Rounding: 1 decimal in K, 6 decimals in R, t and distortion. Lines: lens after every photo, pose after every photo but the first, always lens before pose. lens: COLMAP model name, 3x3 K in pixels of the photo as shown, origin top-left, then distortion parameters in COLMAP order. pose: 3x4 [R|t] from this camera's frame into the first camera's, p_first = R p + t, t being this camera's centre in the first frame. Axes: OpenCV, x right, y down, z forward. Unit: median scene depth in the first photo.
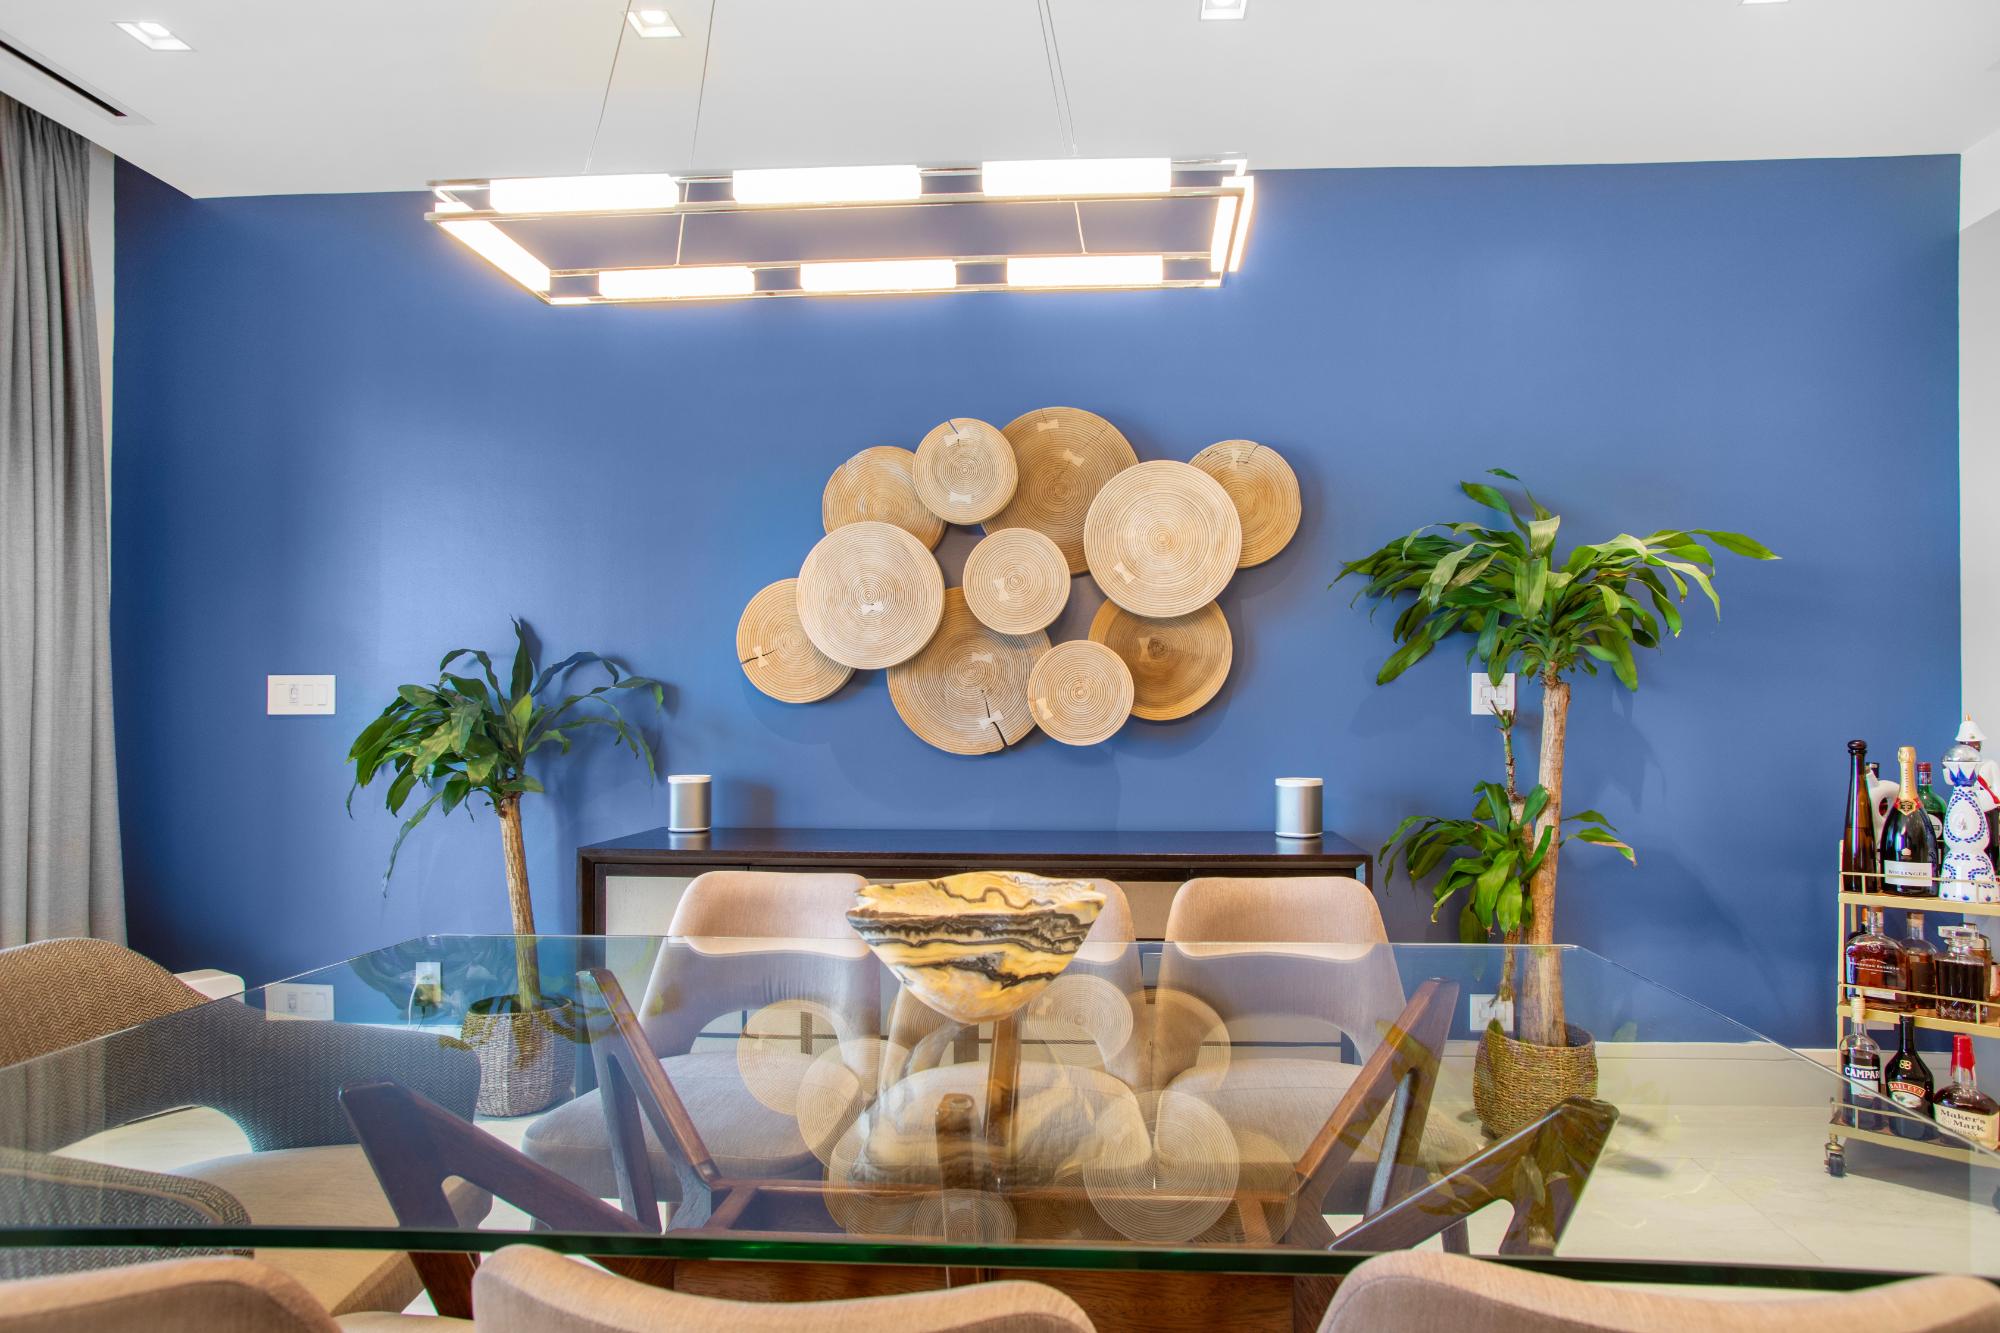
lens RADIAL K [[1173.0, 0, 1000.4], [0, 1173.0, 712.4], [0, 0, 1]] dist [-0.100576, 0.107640]
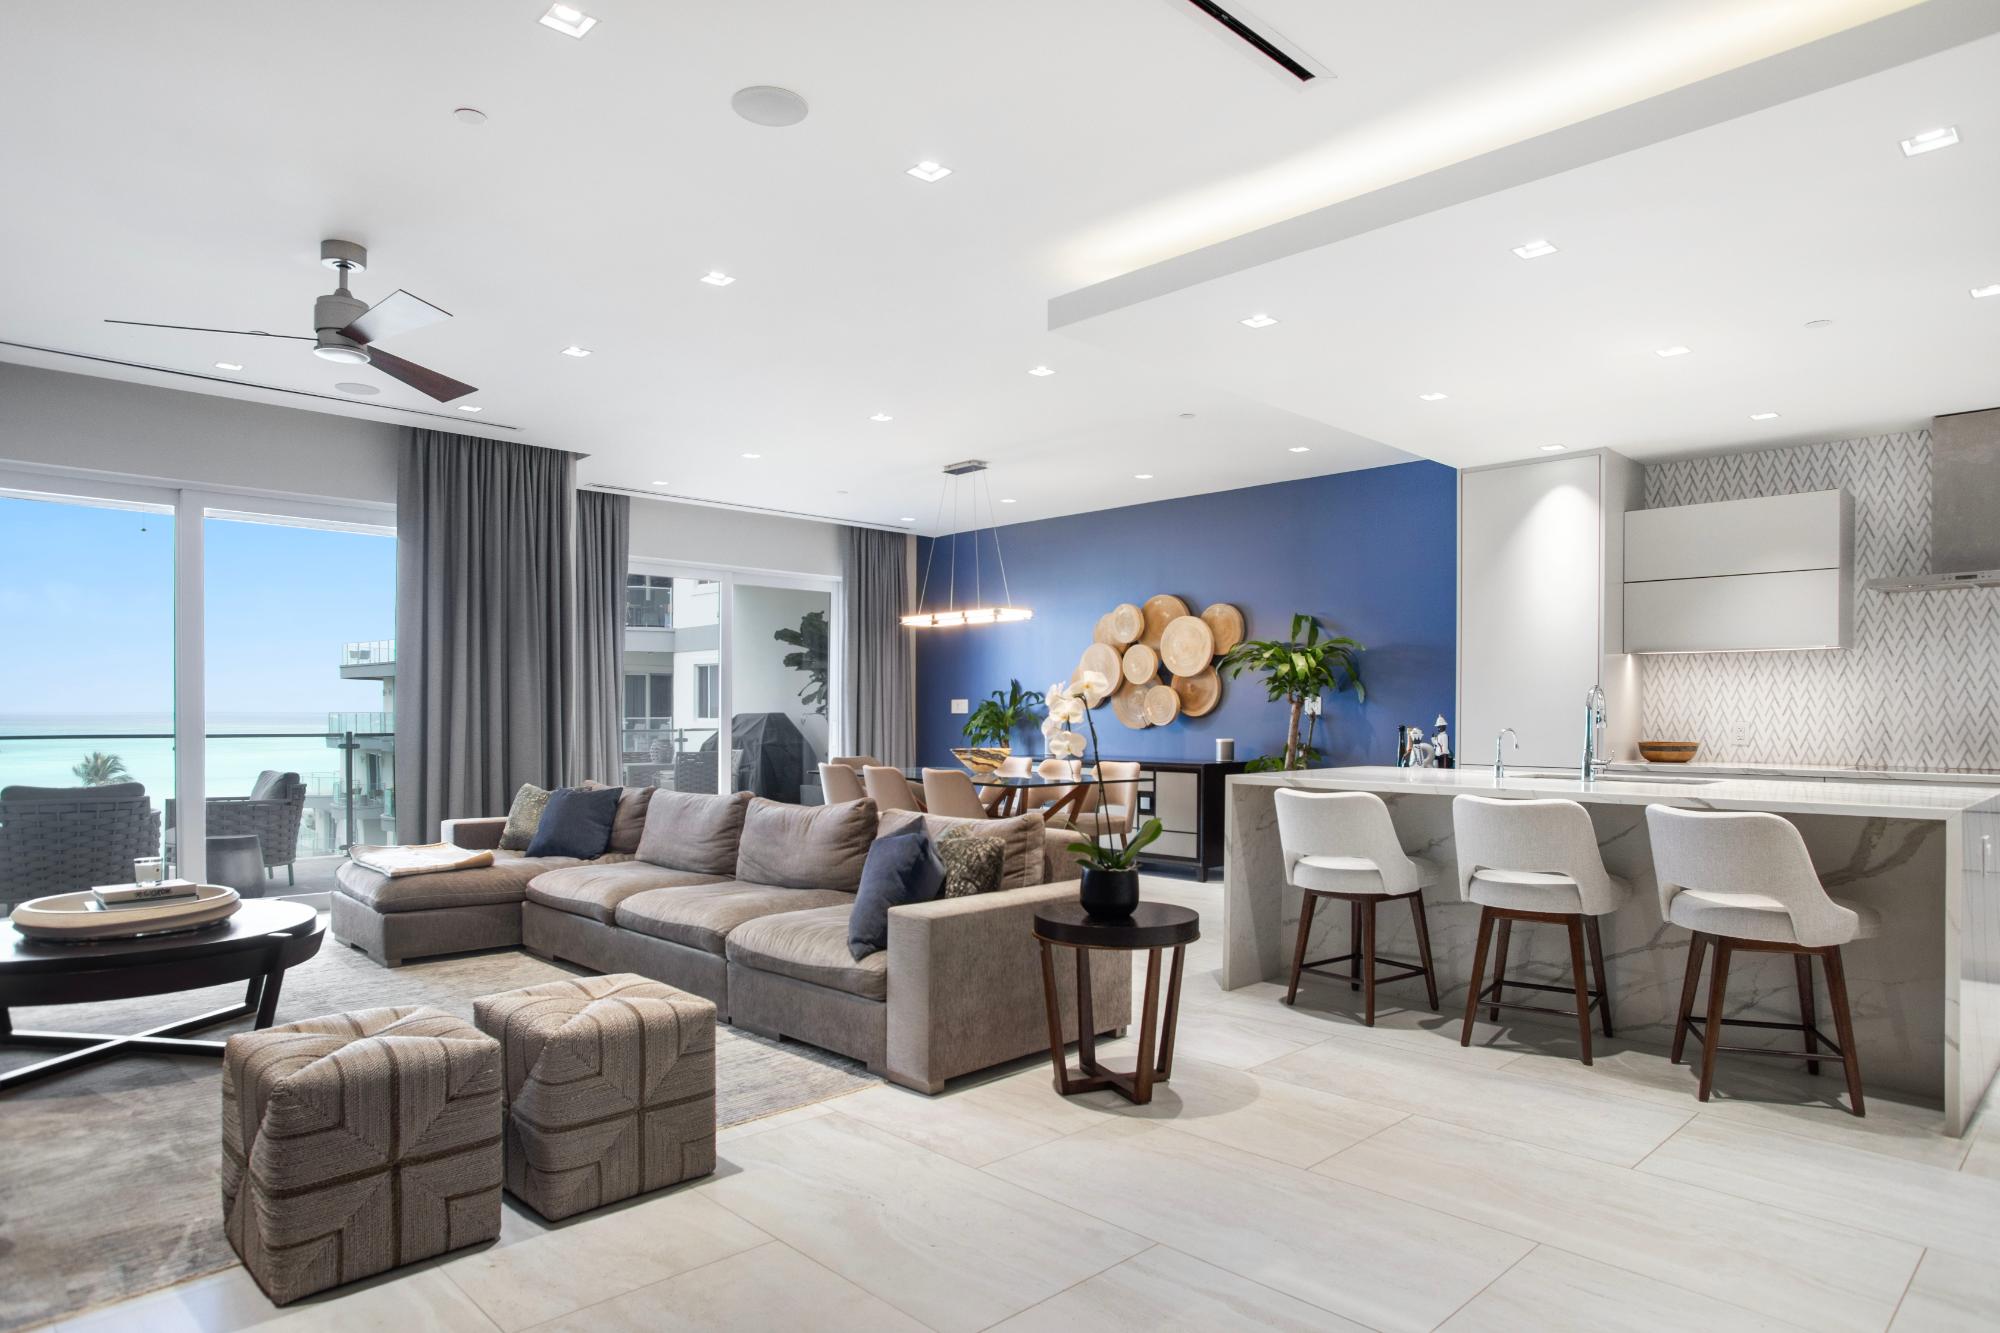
lens RADIAL K [[1173.0, 0, 1000.4], [0, 1173.0, 712.4], [0, 0, 1]] dist [-0.100576, 0.107640]
pose [[0.731421, 0.002348, -0.681922, 1.571940], [-0.007496, 0.999961, -0.004597, 0.013352], [0.681884, 0.008474, 0.731411, -1.153800]]
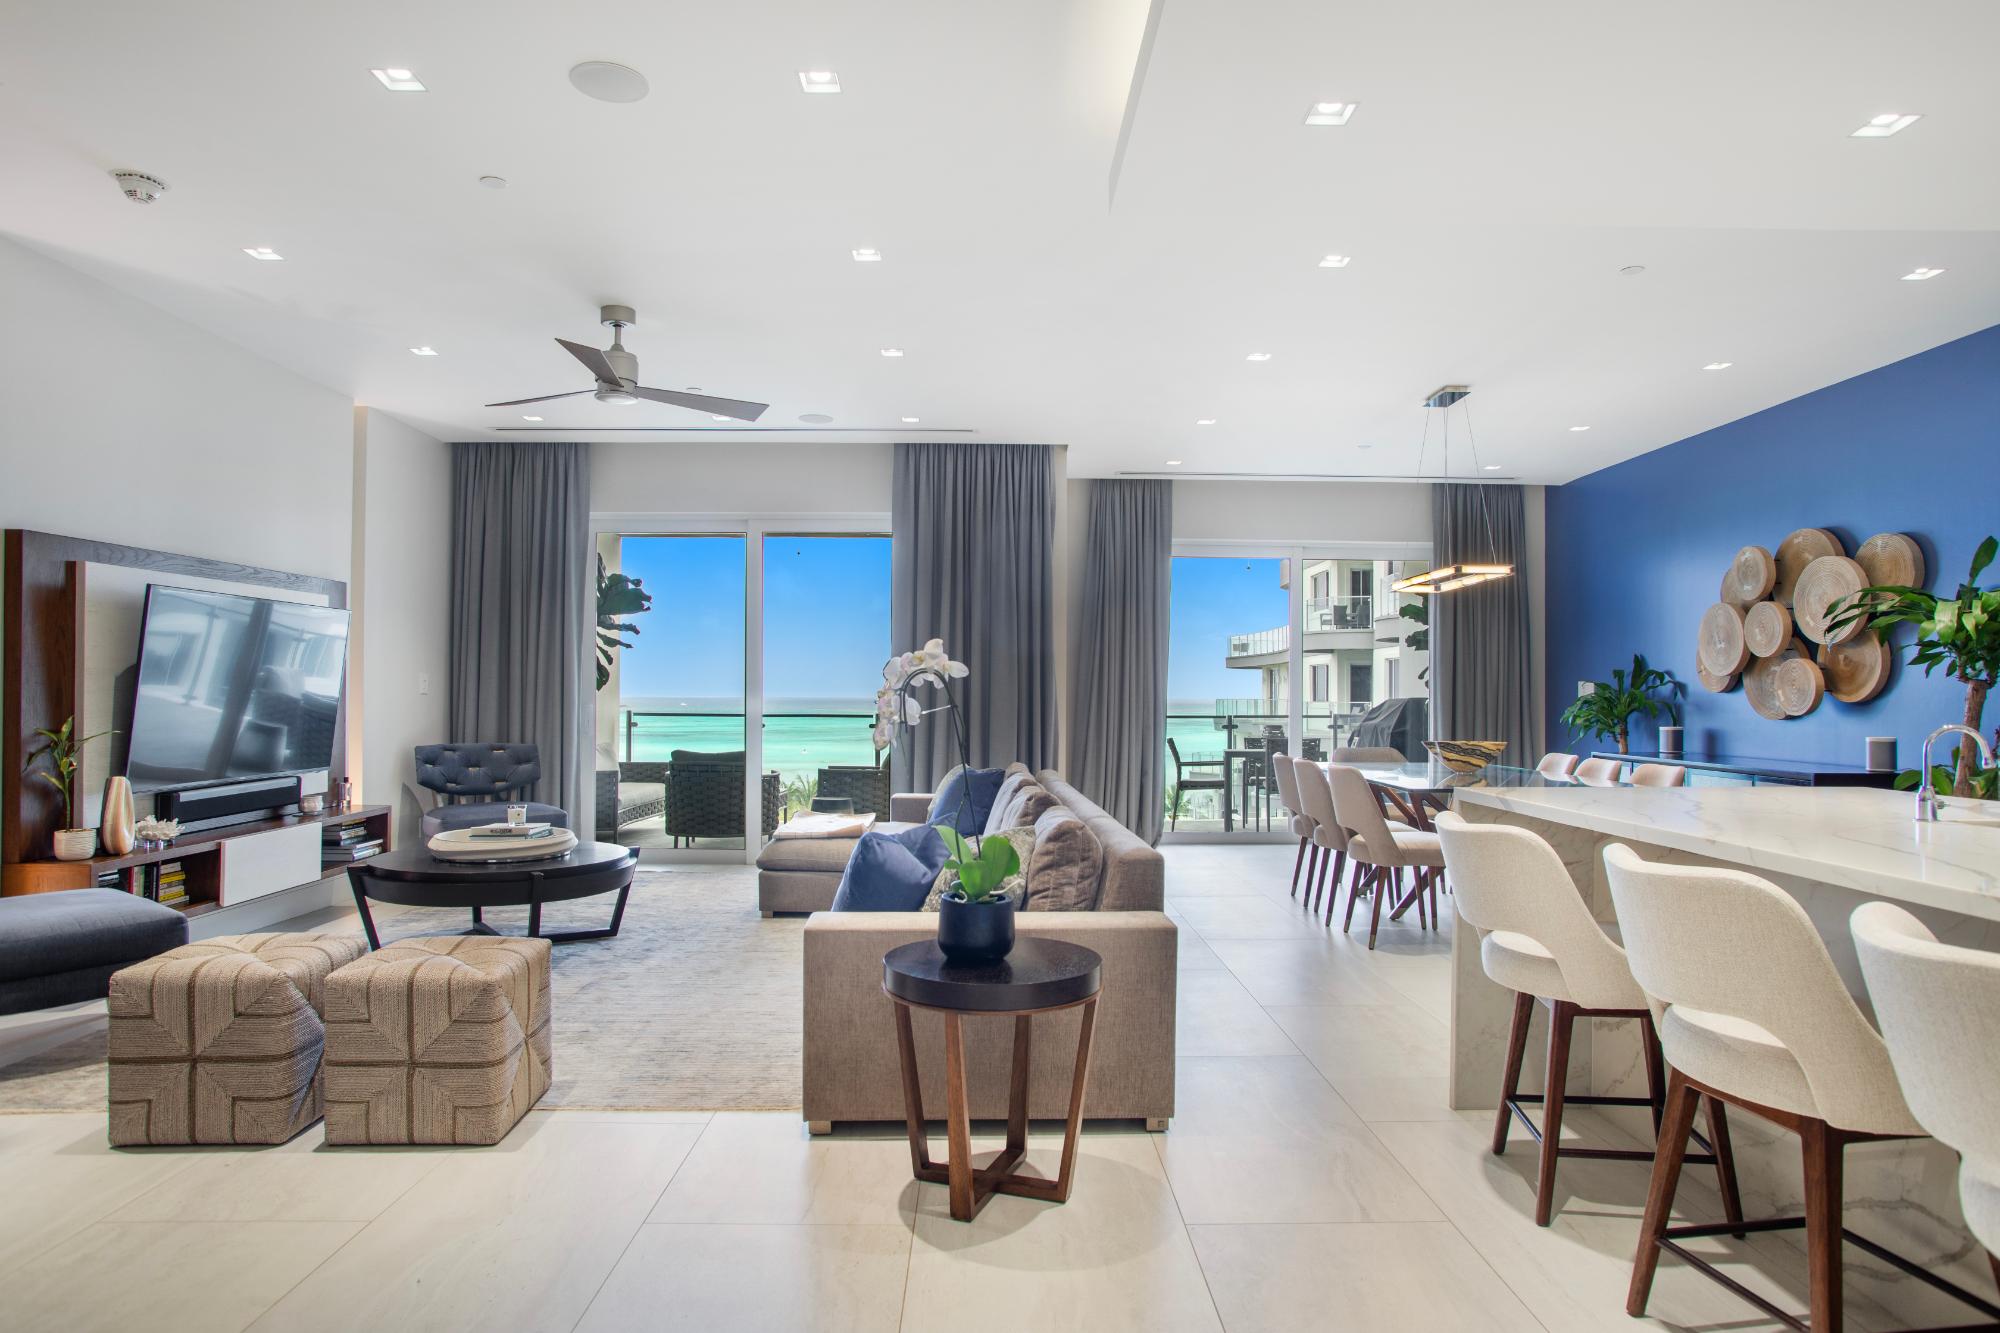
lens RADIAL K [[1154.5, 0, 1000.0], [0, 1154.5, 666.5], [0, 0, 1]] dist [-0.097181, 0.088529]
pose [[0.067867, -0.025915, -0.997358, 1.712558], [-0.010393, 0.999590, -0.026680, 0.011150], [0.997640, 0.012176, 0.067570, -0.364172]]
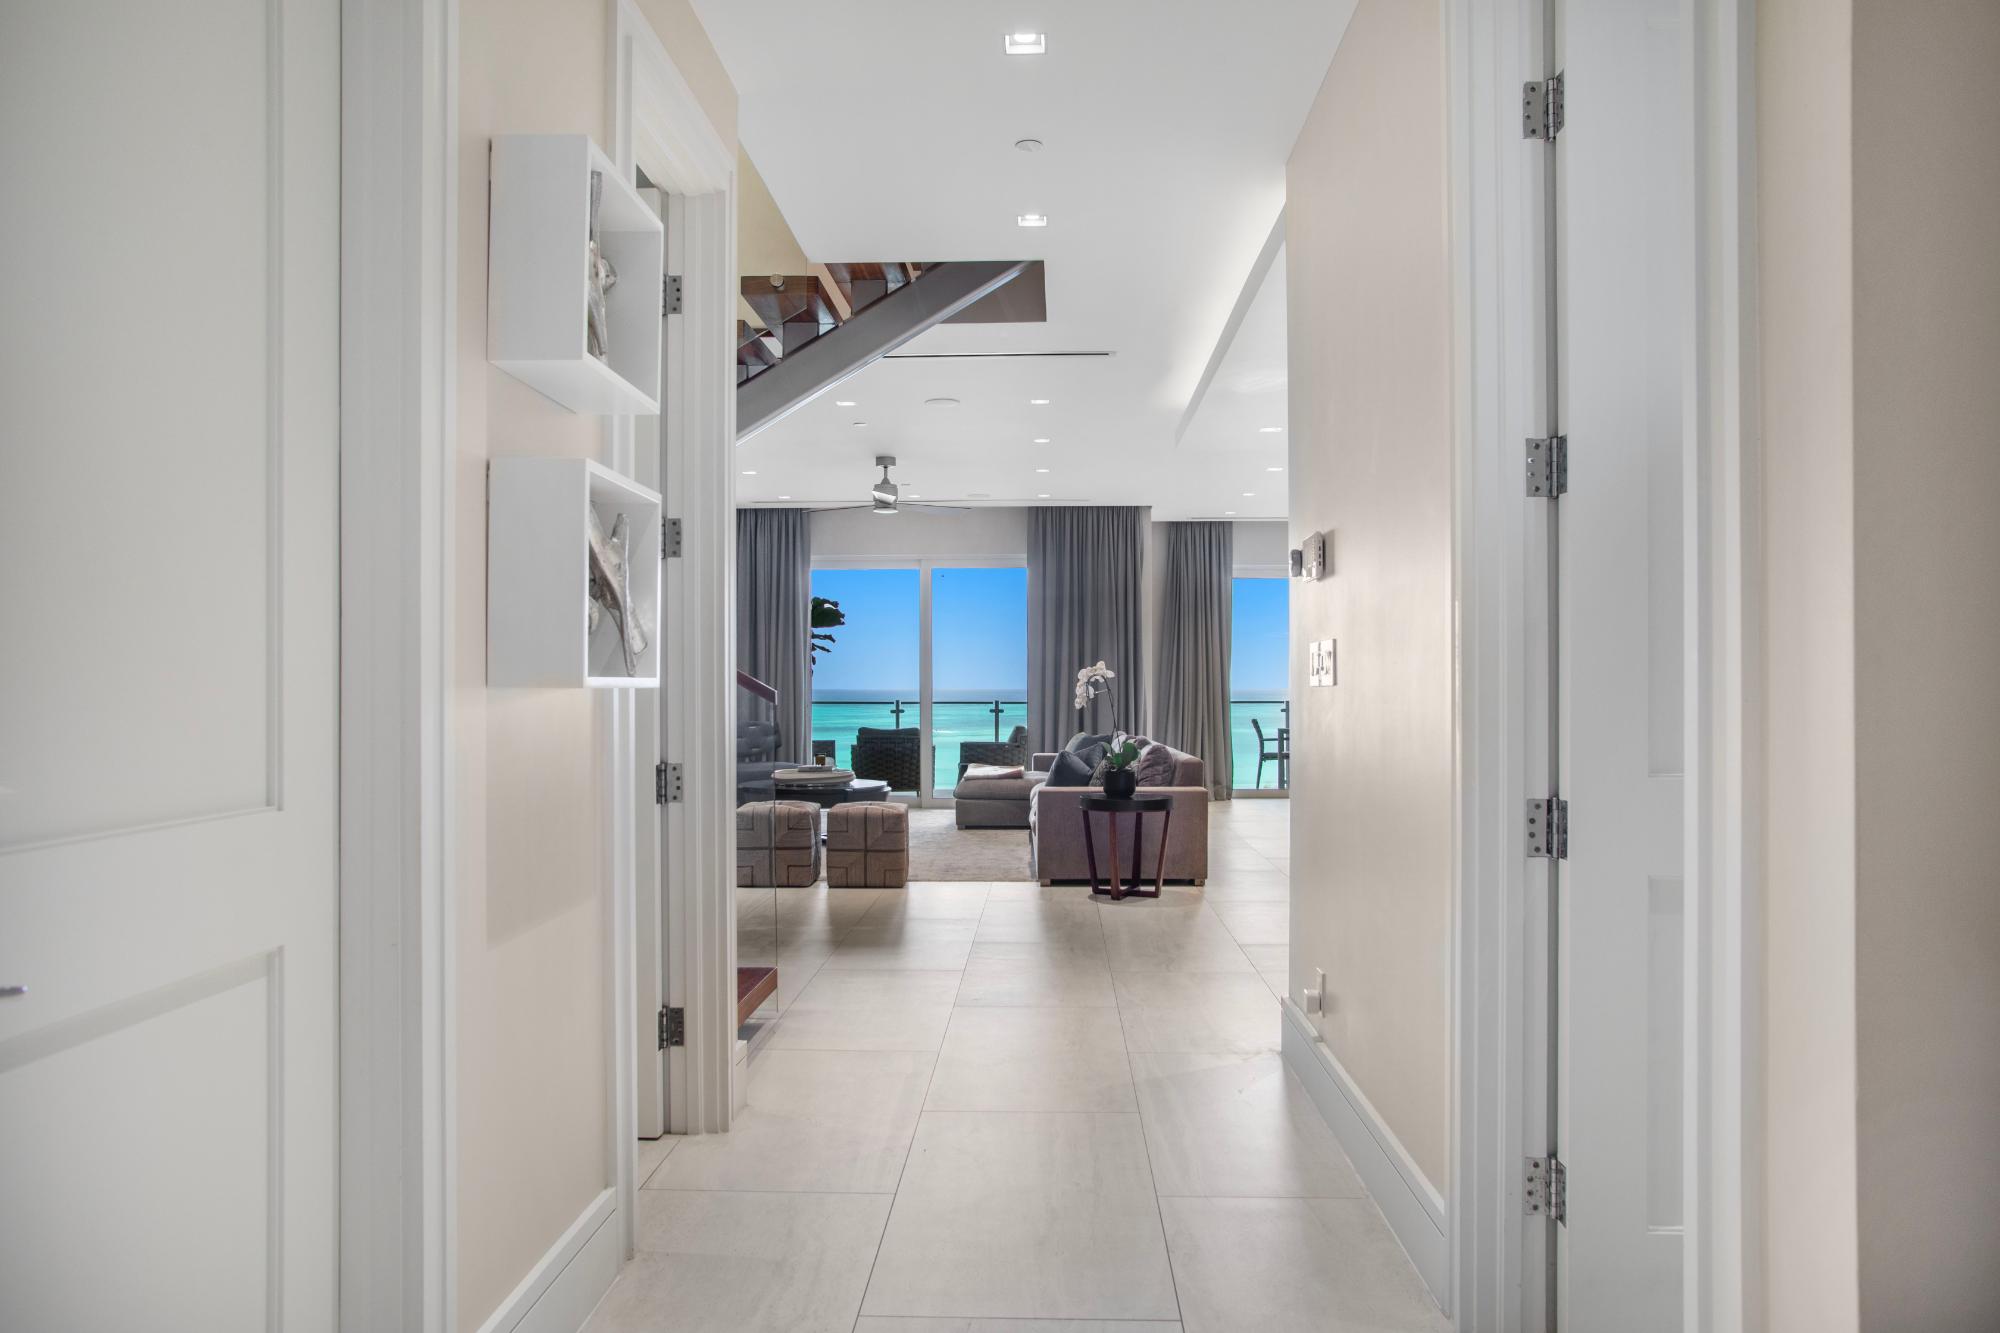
lens RADIAL K [[1288.7, 0, 1000.0], [0, 1288.7, 666.5], [0, 0, 1]] dist [-0.000705, 0.051405]
pose [[0.013506, -0.015880, -0.999783, 2.994390], [-0.004814, 0.999861, -0.015946, 0.013956], [0.999897, 0.005028, 0.013428, -0.544929]]
